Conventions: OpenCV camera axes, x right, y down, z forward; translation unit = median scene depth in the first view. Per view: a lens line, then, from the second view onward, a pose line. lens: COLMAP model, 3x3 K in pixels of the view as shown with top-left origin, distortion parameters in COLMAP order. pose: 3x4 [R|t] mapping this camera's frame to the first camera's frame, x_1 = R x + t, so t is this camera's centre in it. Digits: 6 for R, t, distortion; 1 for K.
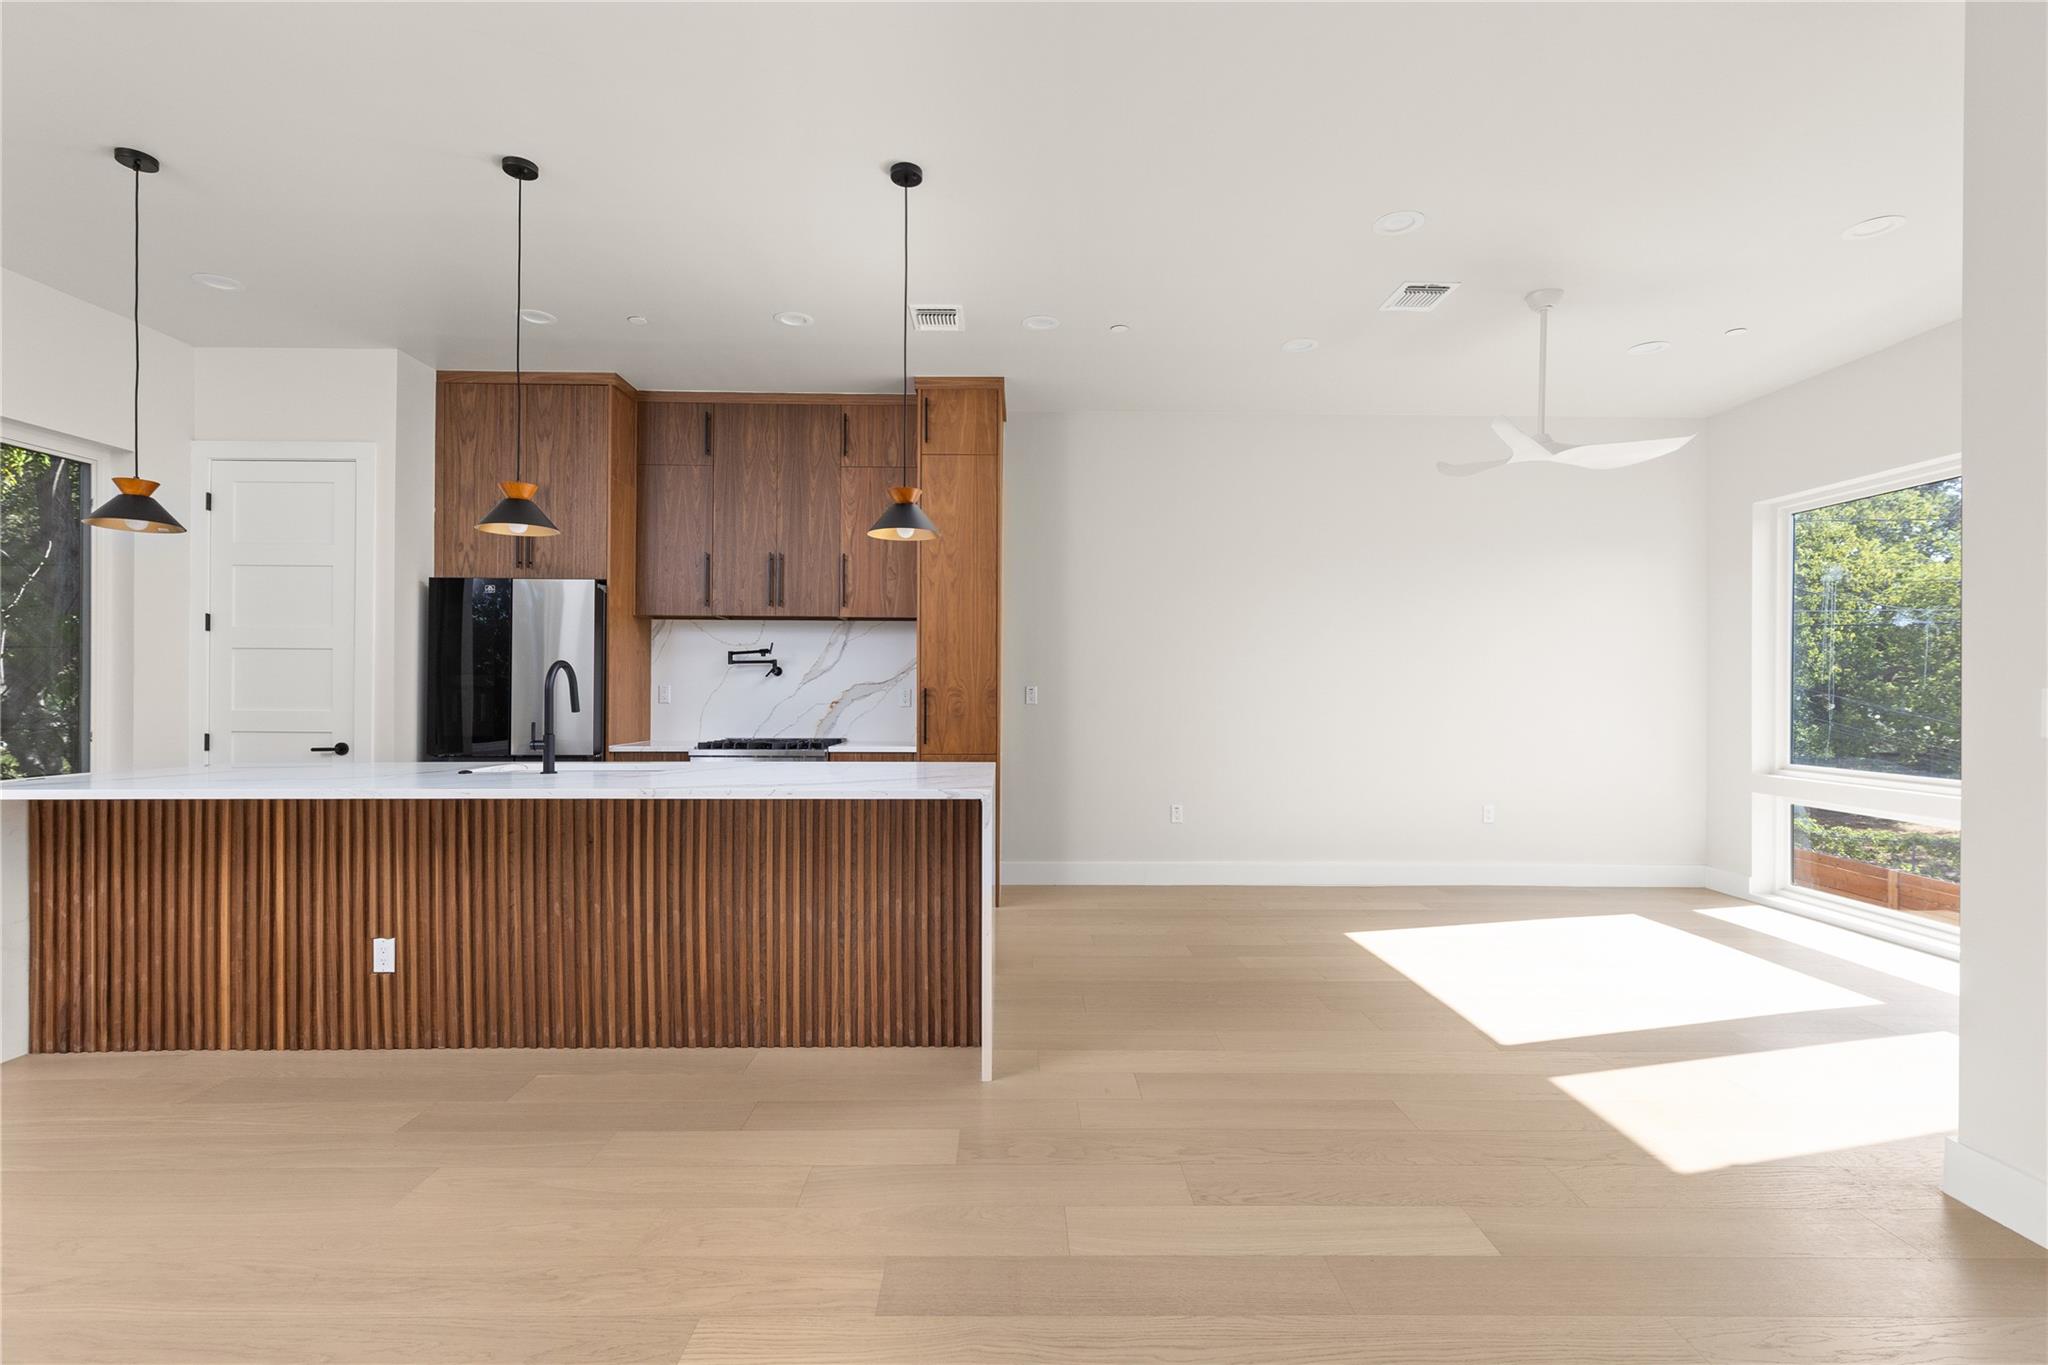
lens RADIAL K [[919.2, 0, 1025.4], [0, 919.2, 694.3], [0, 0, 1]] dist [0.002775, -0.000657]
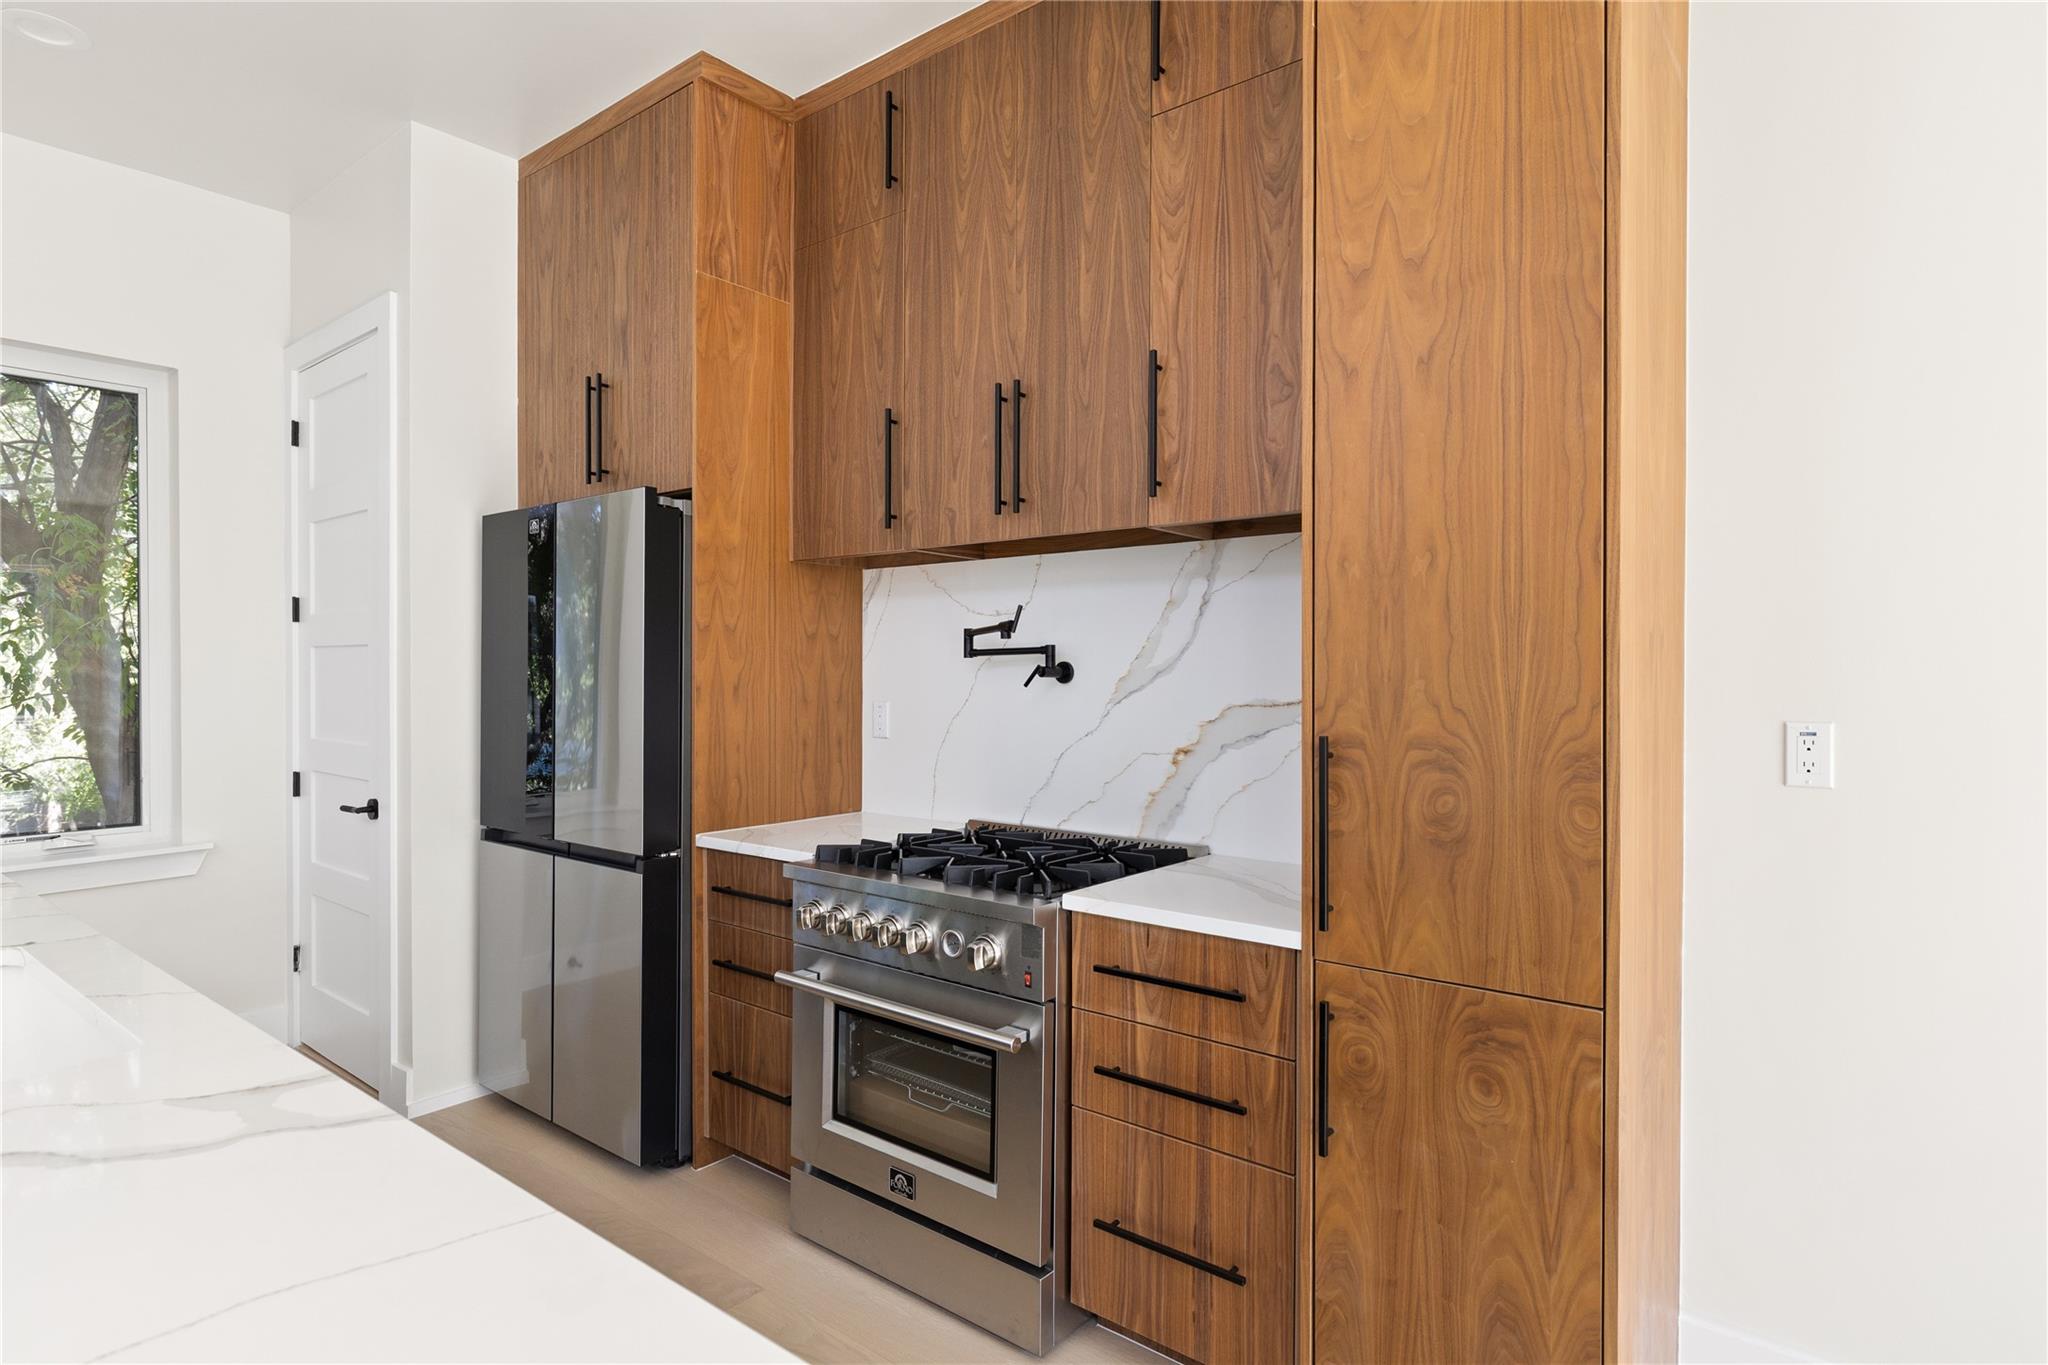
lens RADIAL K [[1064.1, 0, 1018.2], [0, 1064.1, 679.1], [0, 0, 1]] dist [0.002057, -0.000234]
pose [[0.770428, 0.000308, -0.637527, 0.037617], [0.000754, 0.999999, 0.001394, -0.031024], [0.637526, -0.001555, 0.770427, 0.831746]]
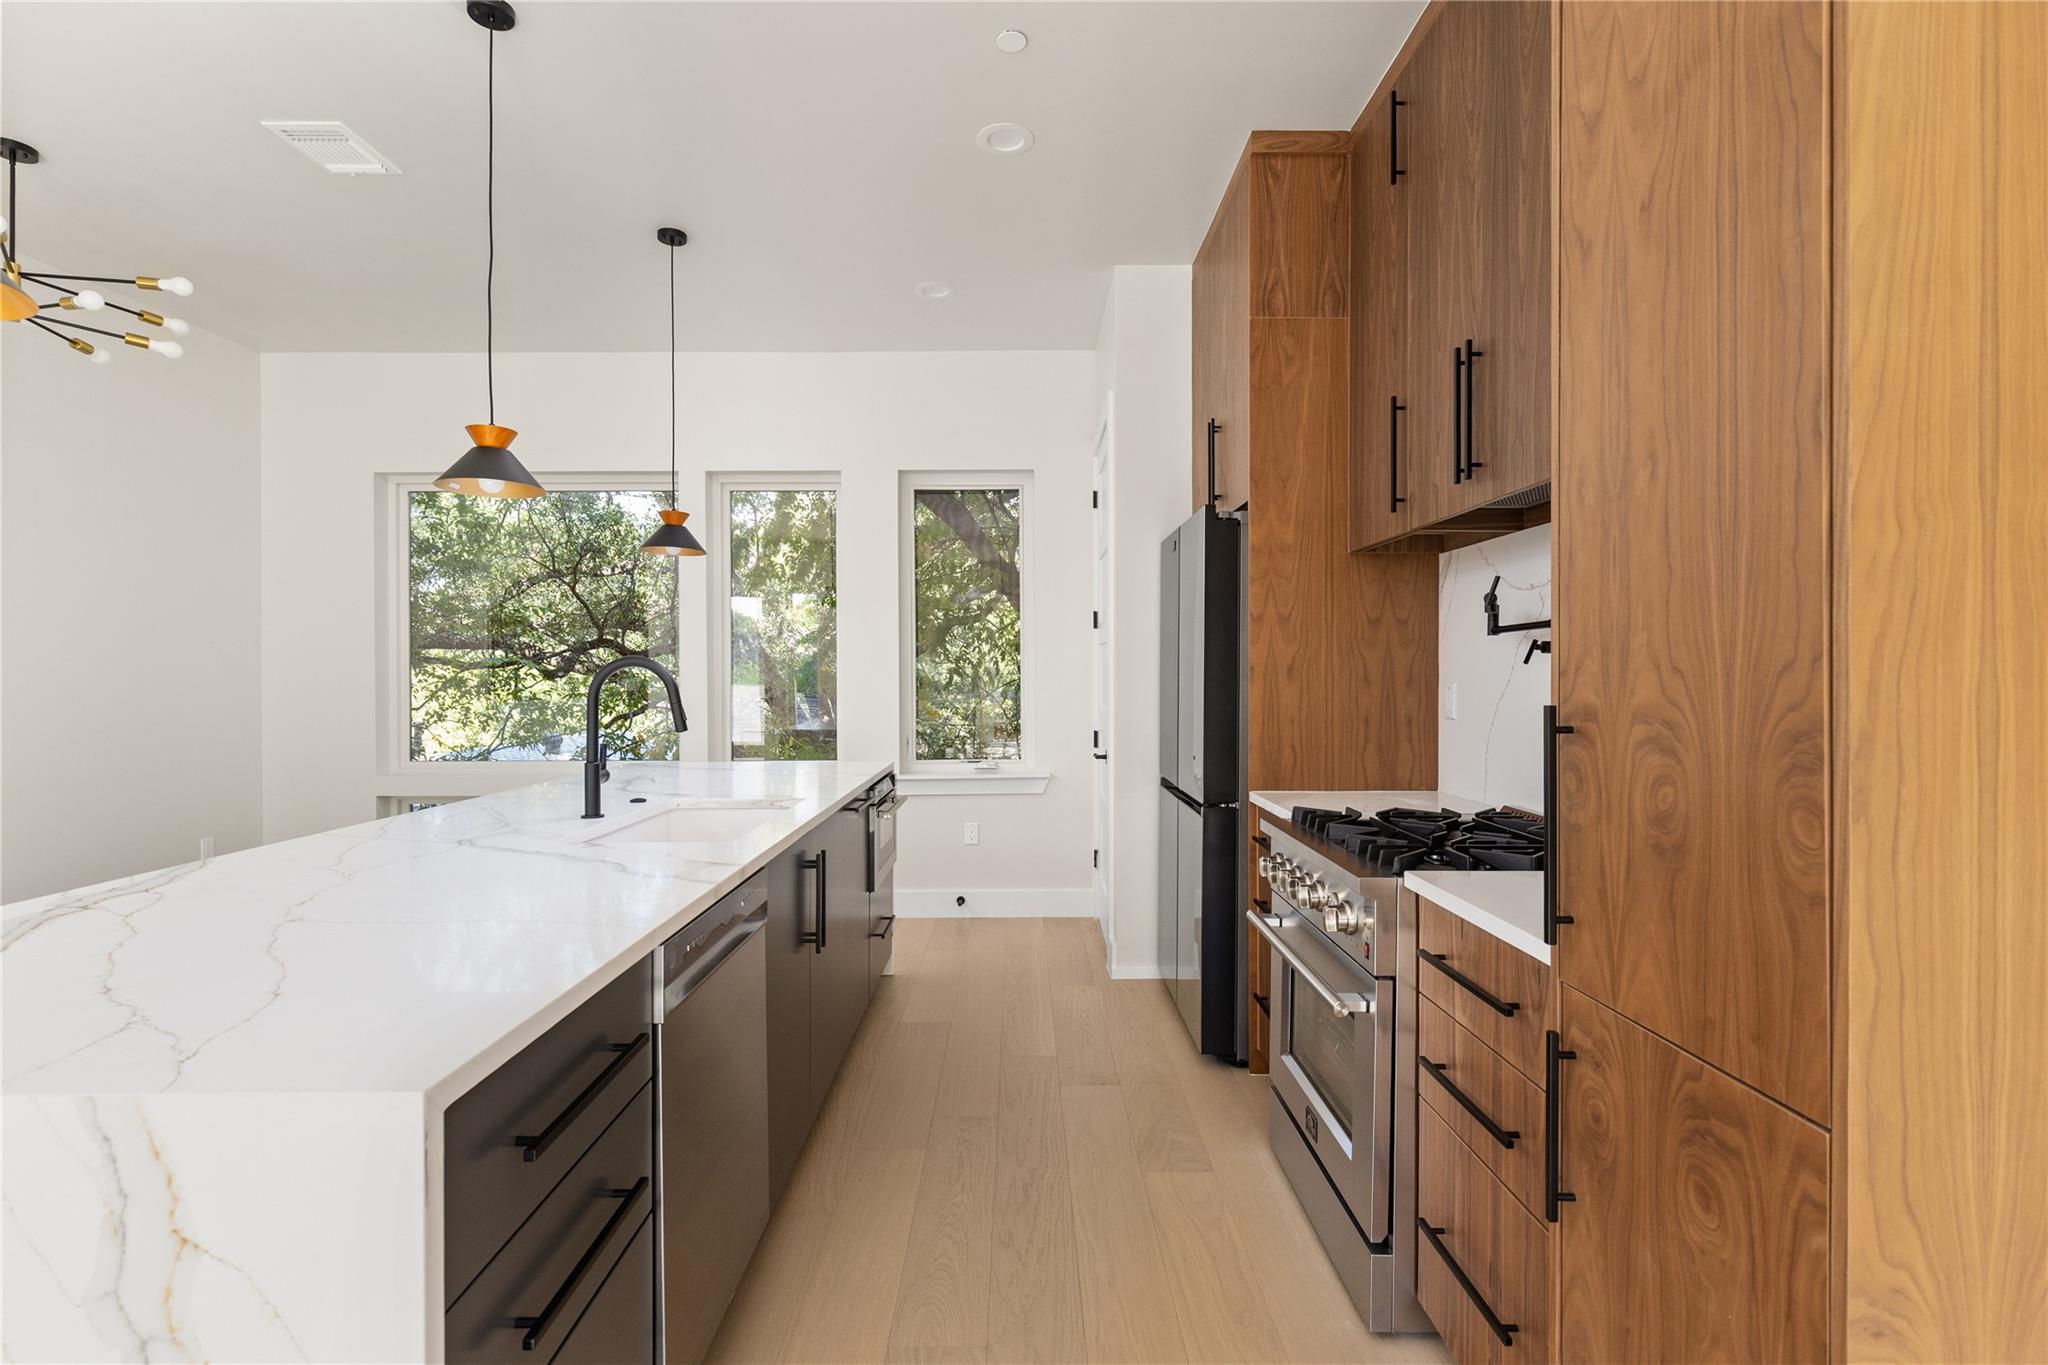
lens RADIAL K [[948.1, 0, 1024.5], [0, 948.1, 676.4], [0, 0, 1]] dist [-0.002695, -0.000154]
pose [[-0.008253, -0.001995, -0.999964, 0.165652], [-0.000806, 0.999998, -0.001988, -0.016805], [0.999966, 0.000790, -0.008255, 1.059556]]
